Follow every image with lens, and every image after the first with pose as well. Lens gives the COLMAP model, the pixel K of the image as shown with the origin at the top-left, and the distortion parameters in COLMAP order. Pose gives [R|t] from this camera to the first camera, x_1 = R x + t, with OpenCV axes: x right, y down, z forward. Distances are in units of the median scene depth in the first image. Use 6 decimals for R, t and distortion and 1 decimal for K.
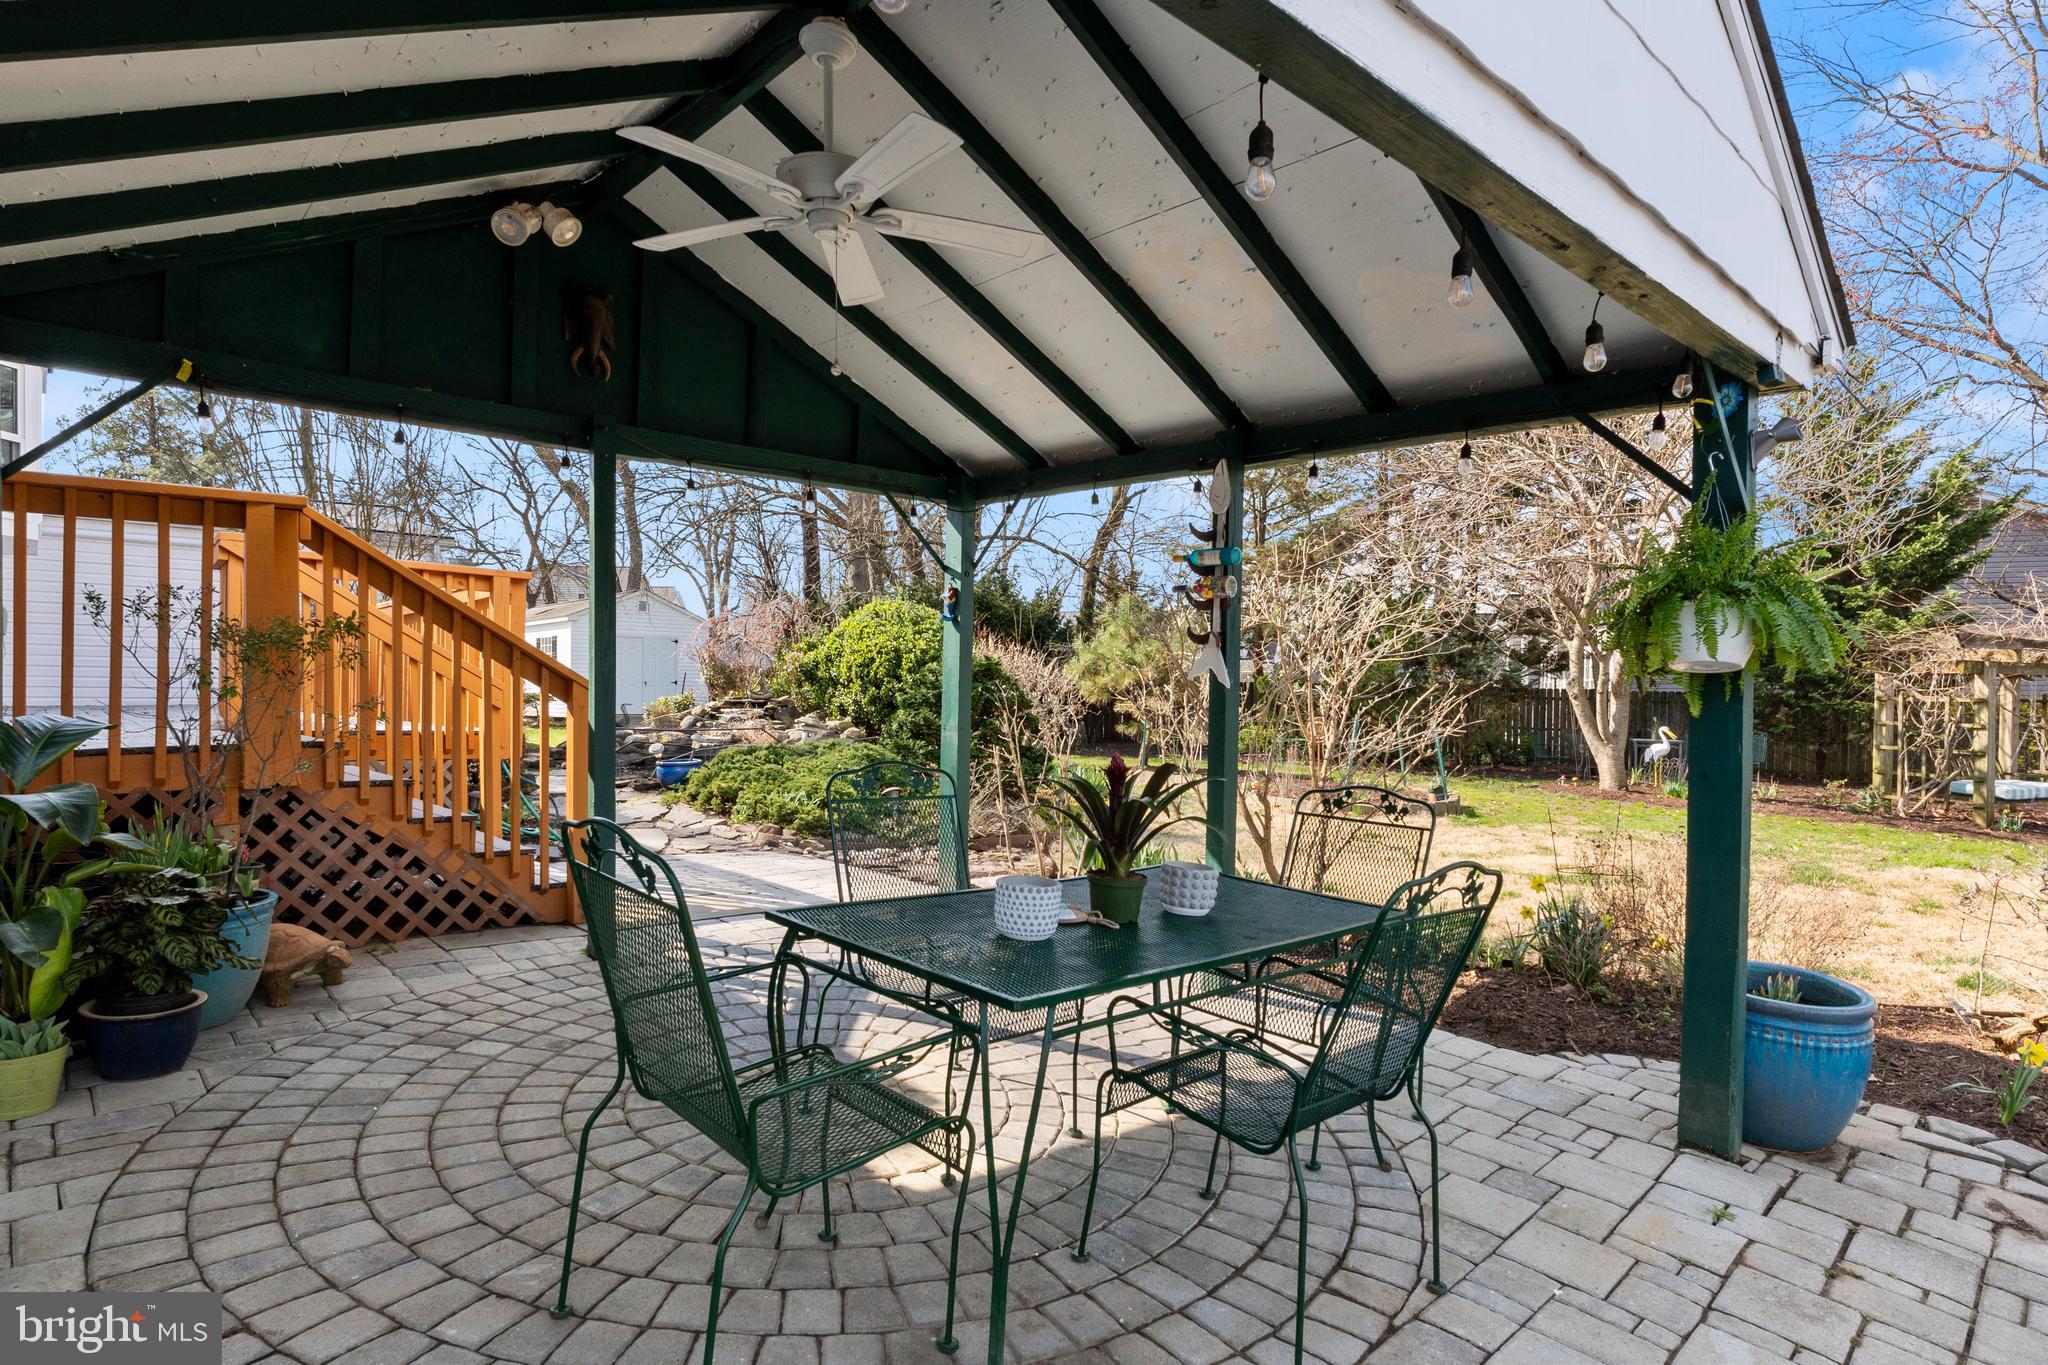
lens RADIAL K [[1049.3, 0, 1023.3], [0, 1049.3, 692.4], [0, 0, 1]] dist [-0.010604, -0.000008]
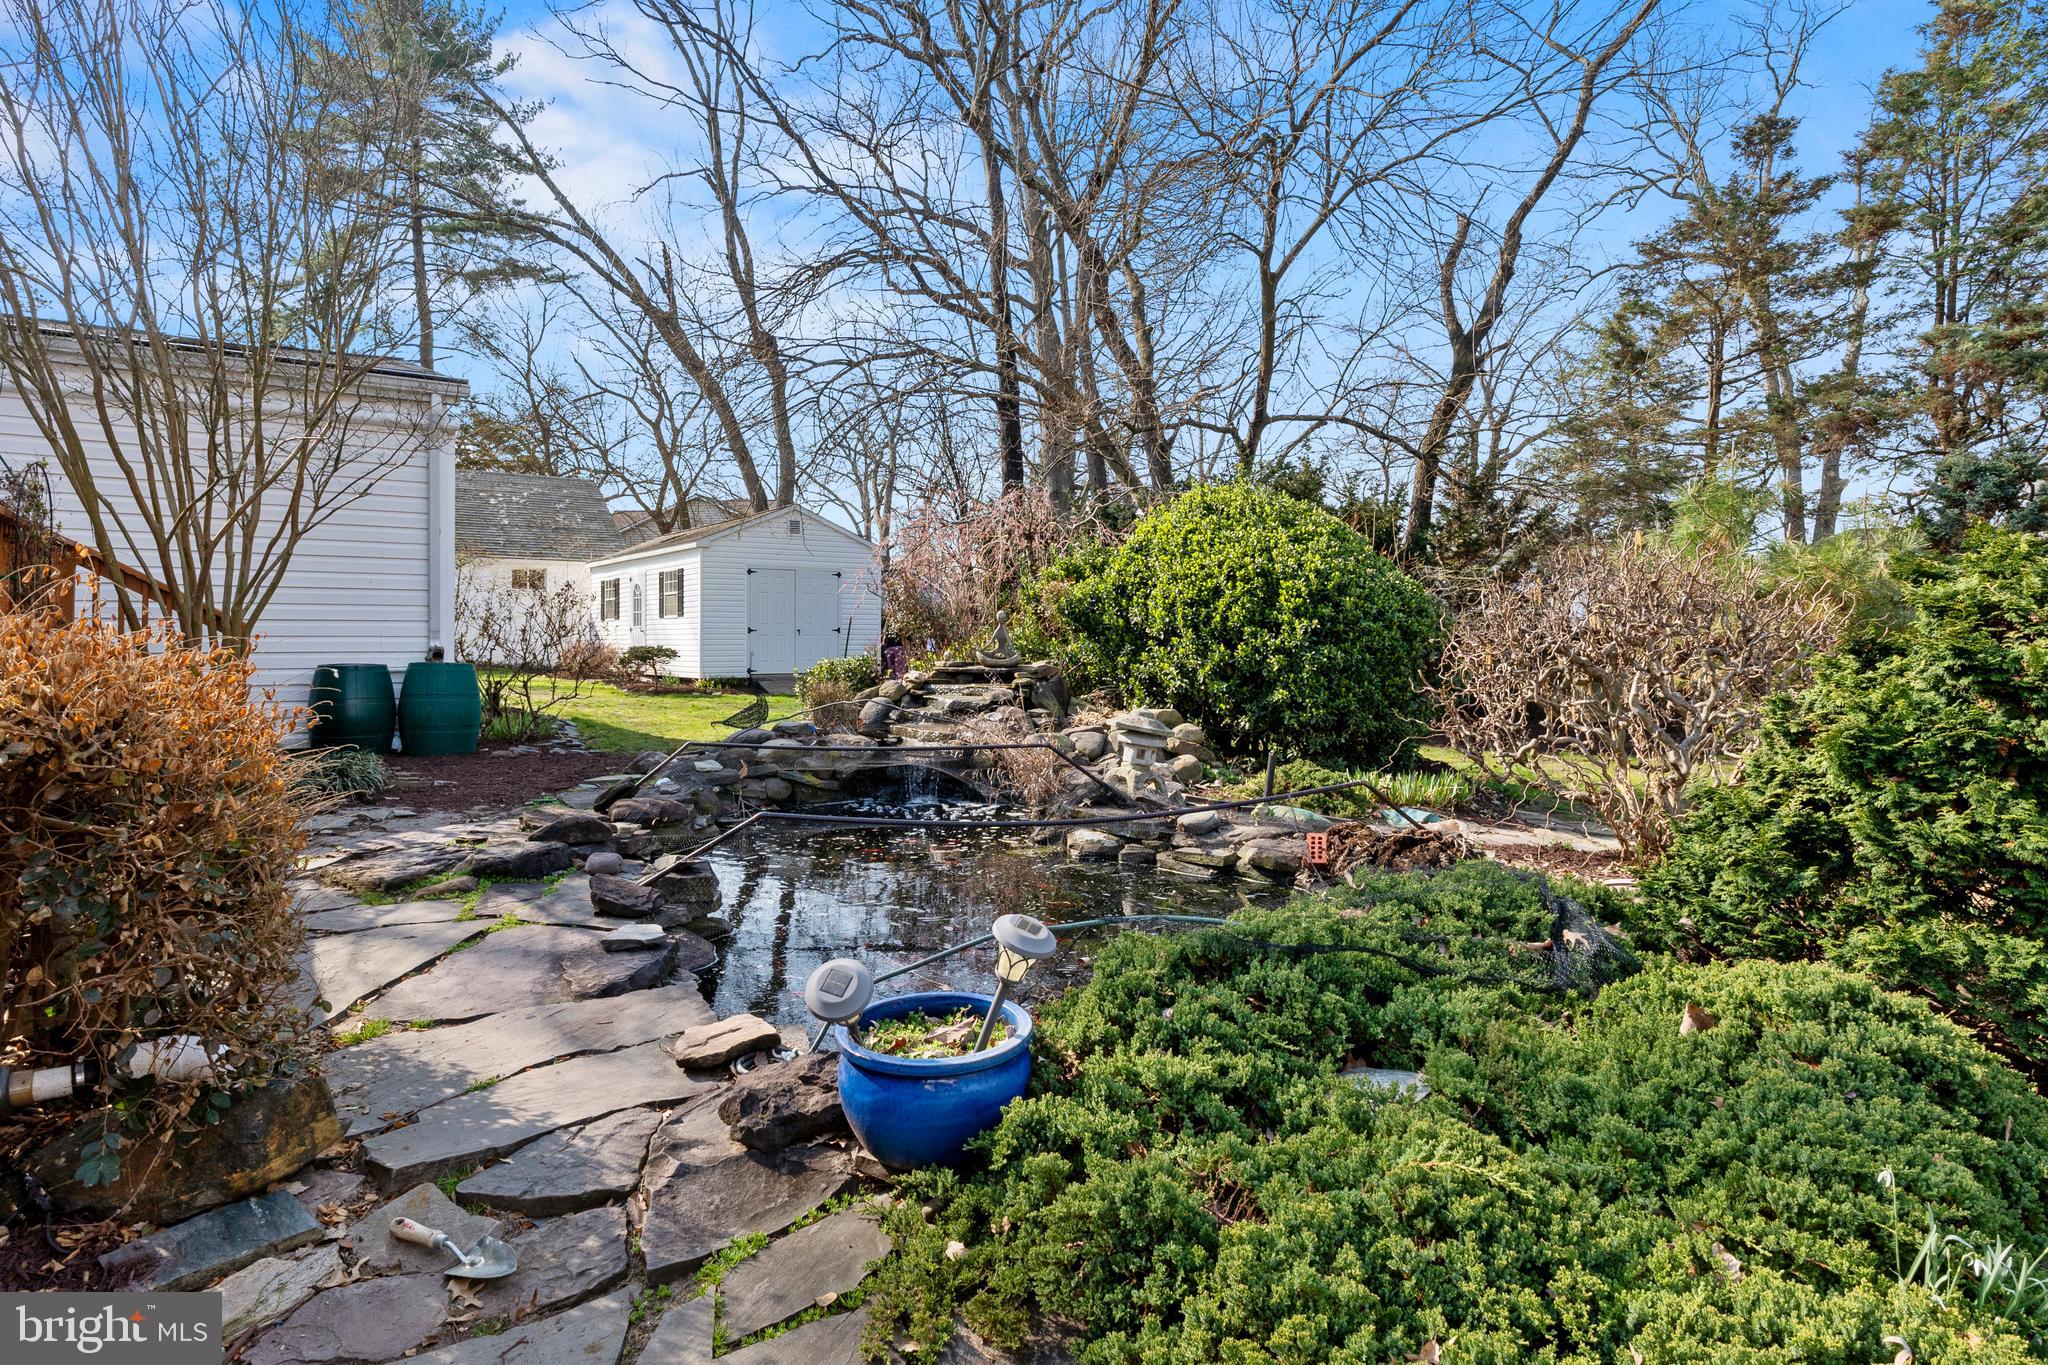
lens RADIAL K [[1110.9, 0, 1044.7], [0, 1110.9, 638.1], [0, 0, 1]] dist [-0.007191, -0.002759]
pose [[0.991668, -0.004091, -0.128753, -0.152338], [0.004503, 0.999986, 0.002908, -0.009775], [0.128739, -0.003464, 0.991672, 0.425255]]
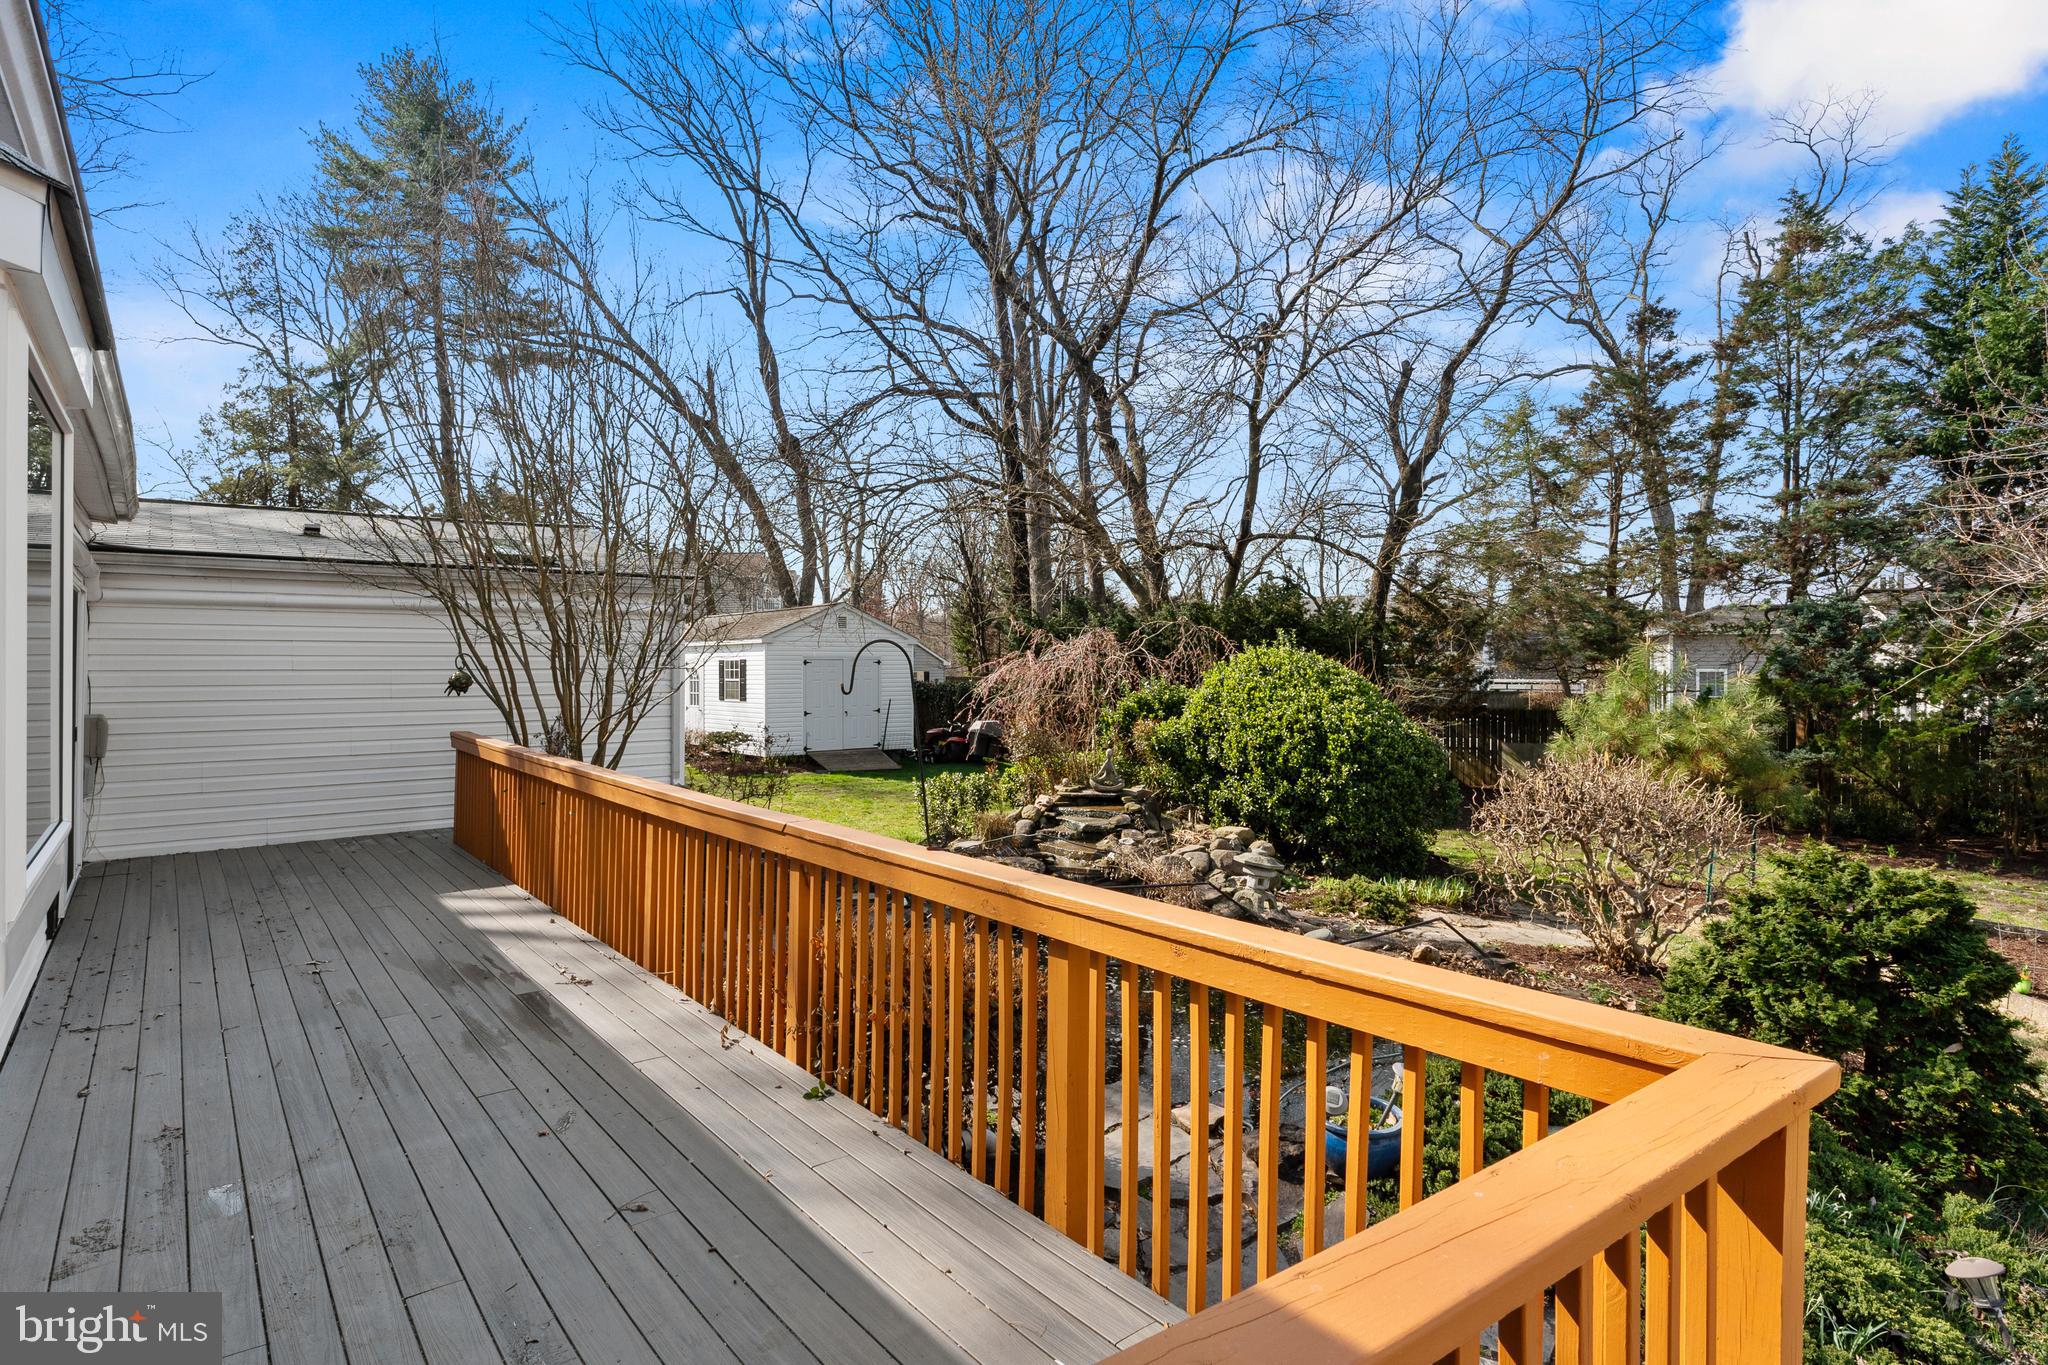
lens RADIAL K [[1049.3, 0, 1050.0], [0, 1049.3, 648.6], [0, 0, 1]] dist [-0.010604, -0.000008]
pose [[0.997811, -0.010419, -0.065297, -0.242201], [0.009400, 0.999829, -0.015901, -0.079999], [0.065452, 0.015252, 0.997739, 0.277215]]
